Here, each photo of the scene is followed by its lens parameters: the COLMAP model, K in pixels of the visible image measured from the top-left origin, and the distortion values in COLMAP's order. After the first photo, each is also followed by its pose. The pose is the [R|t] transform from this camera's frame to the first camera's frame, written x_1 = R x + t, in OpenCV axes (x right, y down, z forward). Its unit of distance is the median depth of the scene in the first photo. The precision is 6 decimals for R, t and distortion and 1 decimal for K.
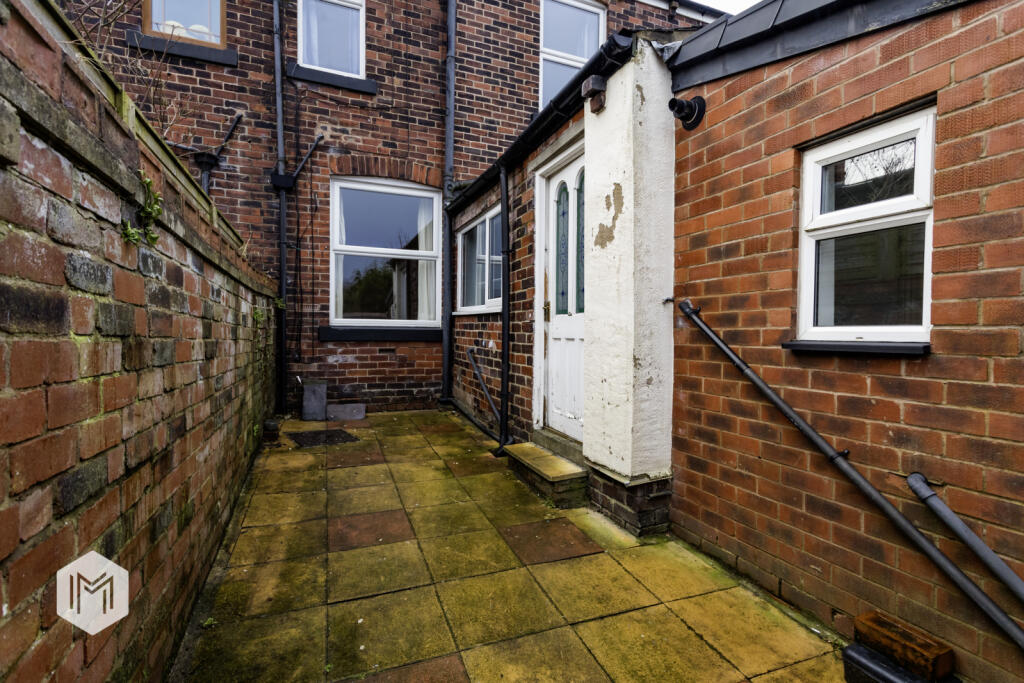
lens RADIAL K [[483.9, 0, 511.6], [0, 483.9, 340.5], [0, 0, 1]] dist [-0.005083, 0.000816]
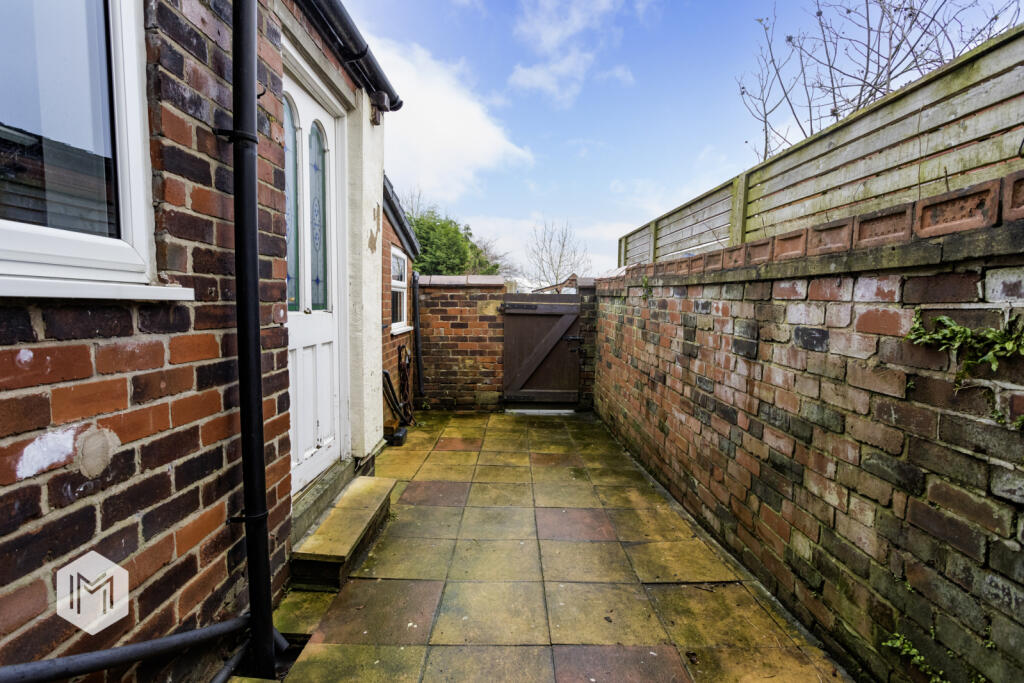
lens RADIAL K [[483.9, 0, 509.7], [0, 483.9, 340.9], [0, 0, 1]] dist [-0.005083, 0.000816]
pose [[-0.929797, -0.043074, 0.365543, -0.578916], [-0.009180, 0.995534, 0.093959, -0.113181], [-0.367958, 0.084007, -0.926040, 2.171520]]
